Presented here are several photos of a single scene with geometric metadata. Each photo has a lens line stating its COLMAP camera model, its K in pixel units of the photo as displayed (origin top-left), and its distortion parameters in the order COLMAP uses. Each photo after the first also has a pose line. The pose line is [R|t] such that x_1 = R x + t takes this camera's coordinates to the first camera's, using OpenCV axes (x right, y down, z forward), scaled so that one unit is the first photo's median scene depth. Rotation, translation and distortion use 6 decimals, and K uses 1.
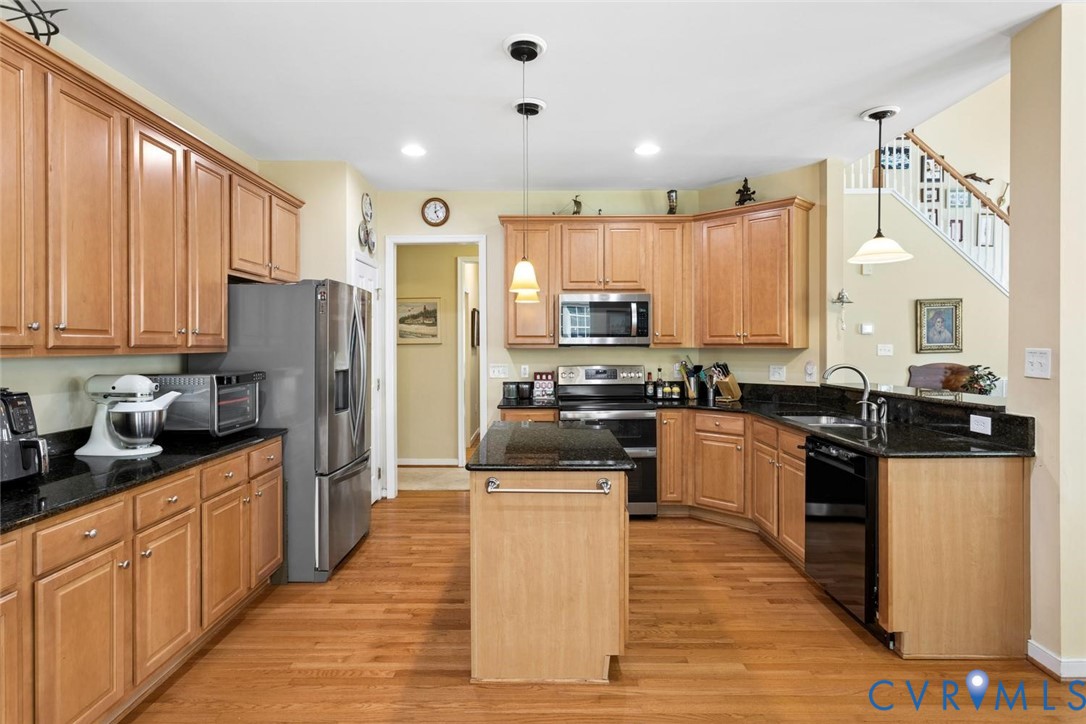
lens RADIAL K [[578.6, 0, 526.0], [0, 578.6, 349.9], [0, 0, 1]] dist [-0.004403, 0.000041]
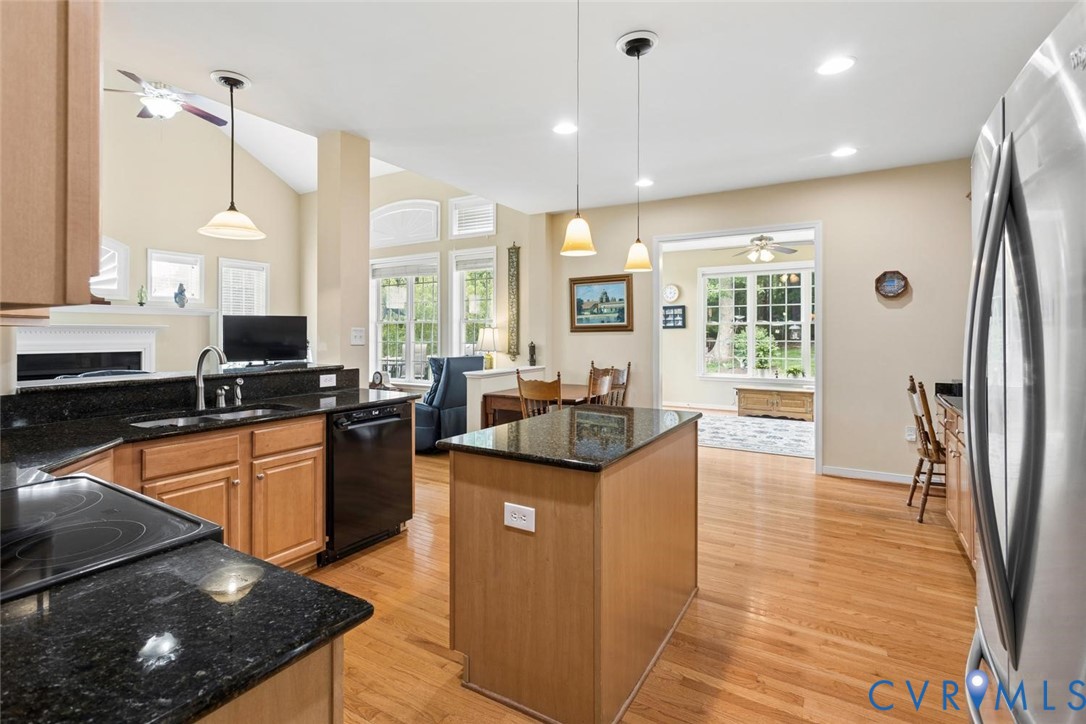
lens RADIAL K [[519.2, 0, 530.2], [0, 519.2, 335.2], [0, 0, 1]] dist [0.000698, 0.000744]
pose [[-0.861281, 0.001935, 0.508125, -0.175526], [0.008970, 0.999895, 0.011396, 0.002944], [-0.508049, 0.014373, -0.861208, 1.060598]]
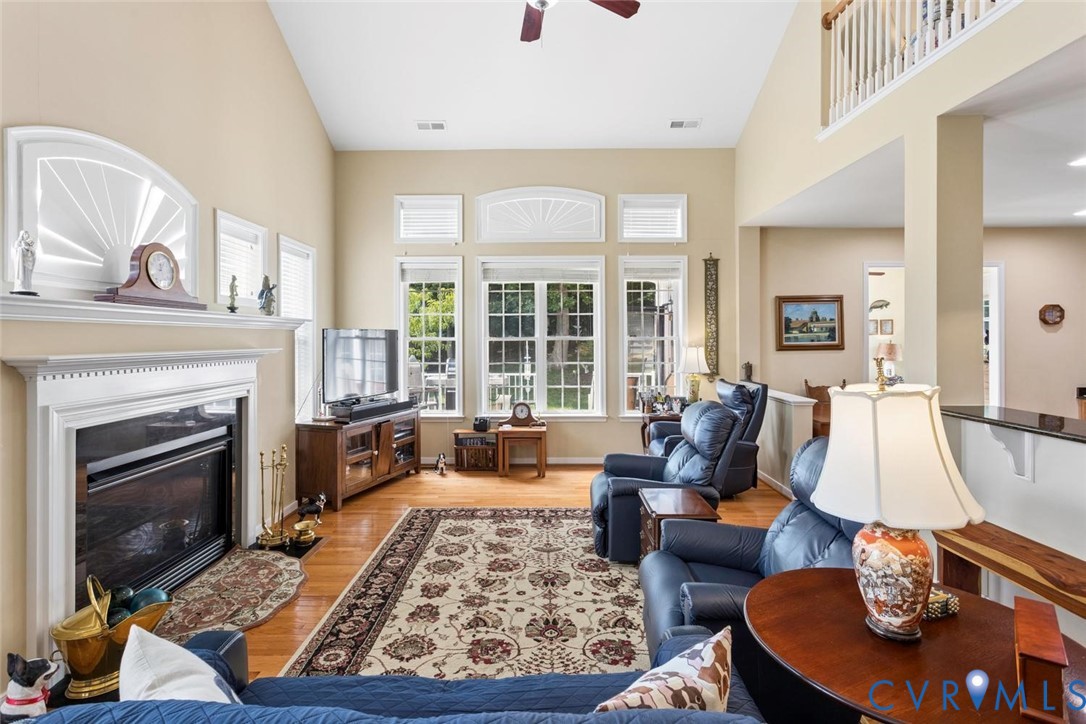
lens RADIAL K [[519.2, 0, 530.2], [0, 519.2, 344.1], [0, 0, 1]] dist [0.000698, 0.000744]
pose [[-0.999968, 0.007102, -0.003808, 1.004474], [0.007020, 0.999749, 0.021274, -0.036860], [0.003958, 0.021247, -0.999766, 1.165834]]
